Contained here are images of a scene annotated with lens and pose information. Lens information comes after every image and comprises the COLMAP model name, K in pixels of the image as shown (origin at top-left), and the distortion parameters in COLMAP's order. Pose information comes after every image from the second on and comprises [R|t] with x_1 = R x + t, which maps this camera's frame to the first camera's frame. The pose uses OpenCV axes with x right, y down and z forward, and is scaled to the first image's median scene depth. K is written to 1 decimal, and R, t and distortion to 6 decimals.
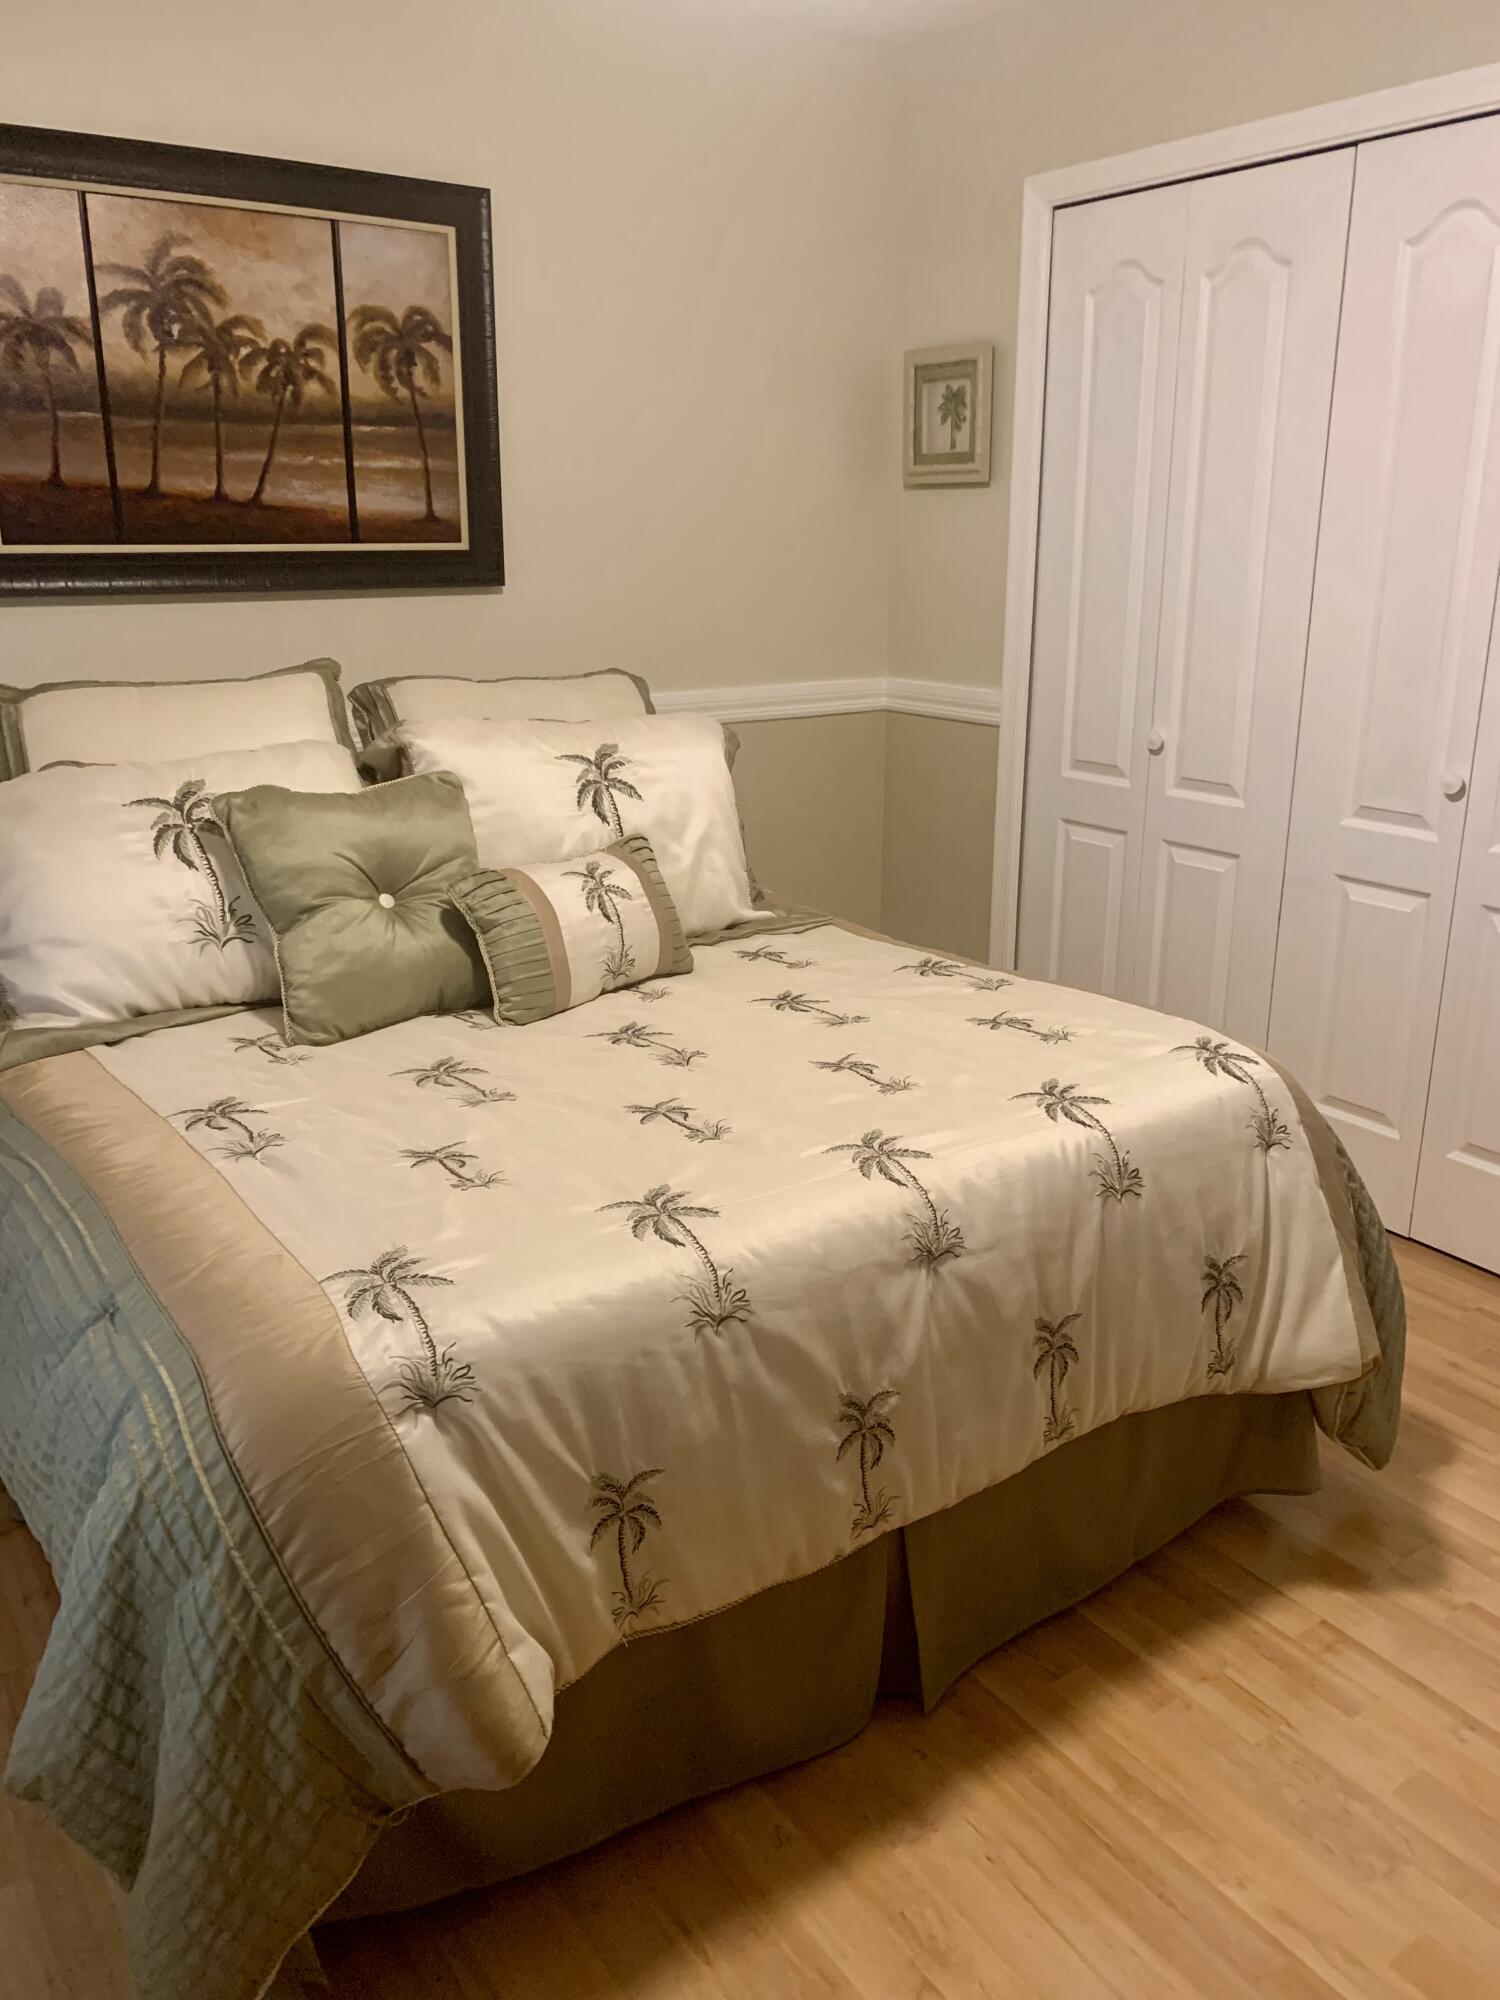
lens RADIAL K [[1502.6, 0, 750.0], [0, 1502.6, 1000.0], [0, 0, 1]] dist [-0.009640, -0.005441]
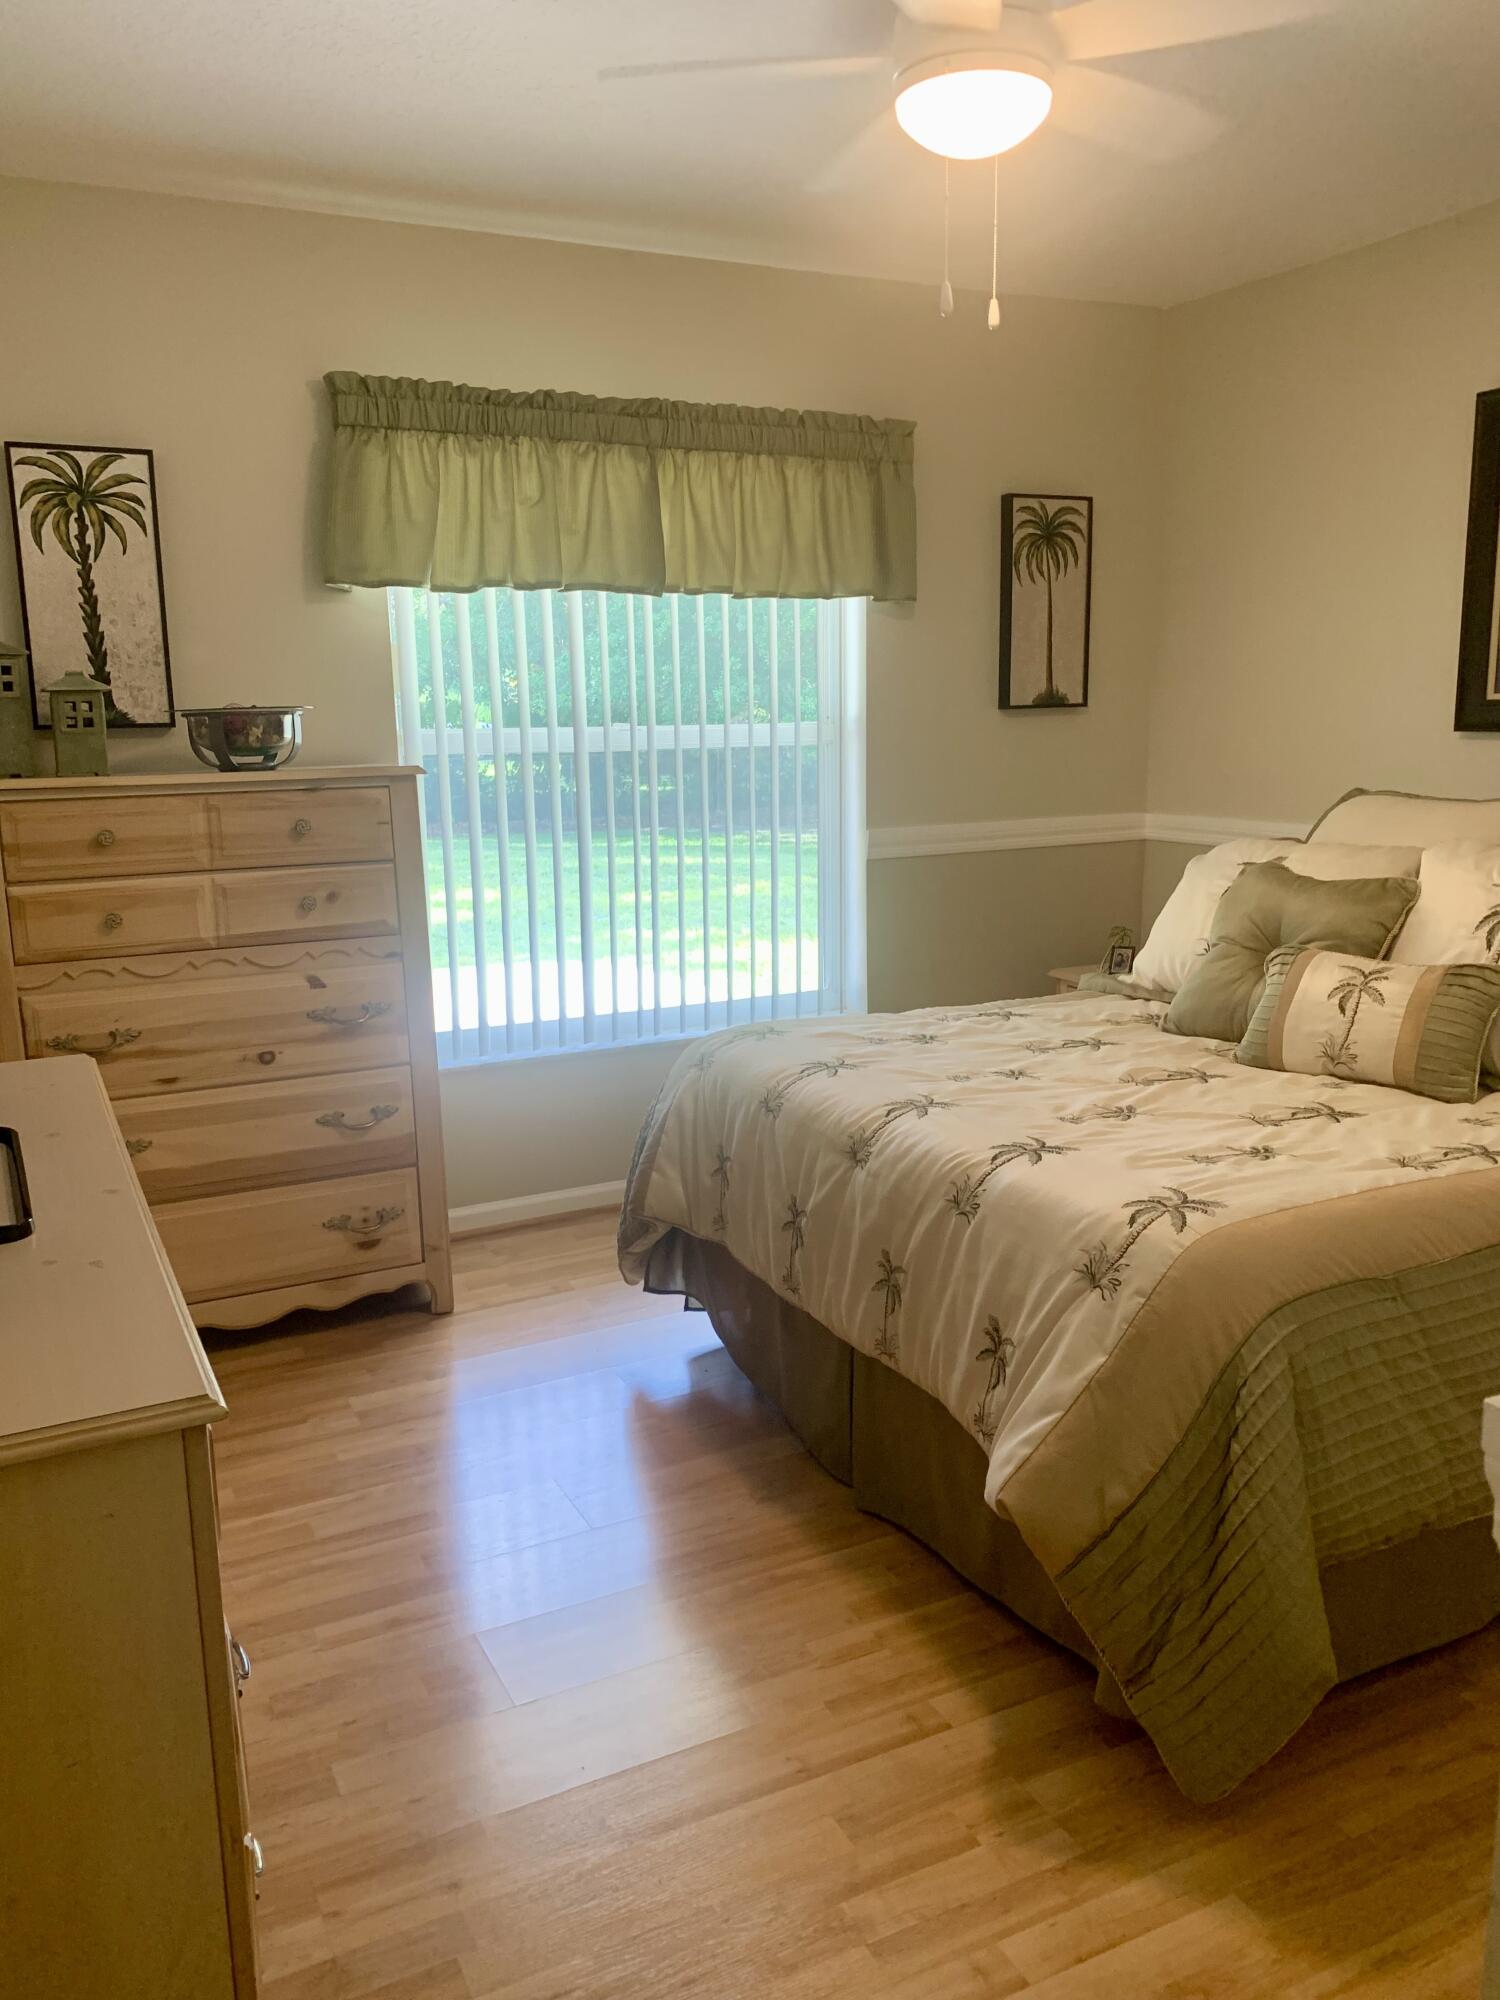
lens RADIAL K [[1502.6, 0, 750.0], [0, 1502.6, 1000.0], [0, 0, 1]] dist [-0.009640, -0.005441]
pose [[-0.174150, 0.176812, -0.968715, 1.296637], [-0.259808, 0.940640, 0.218395, -0.232042], [0.949827, 0.289714, -0.117875, 0.850029]]
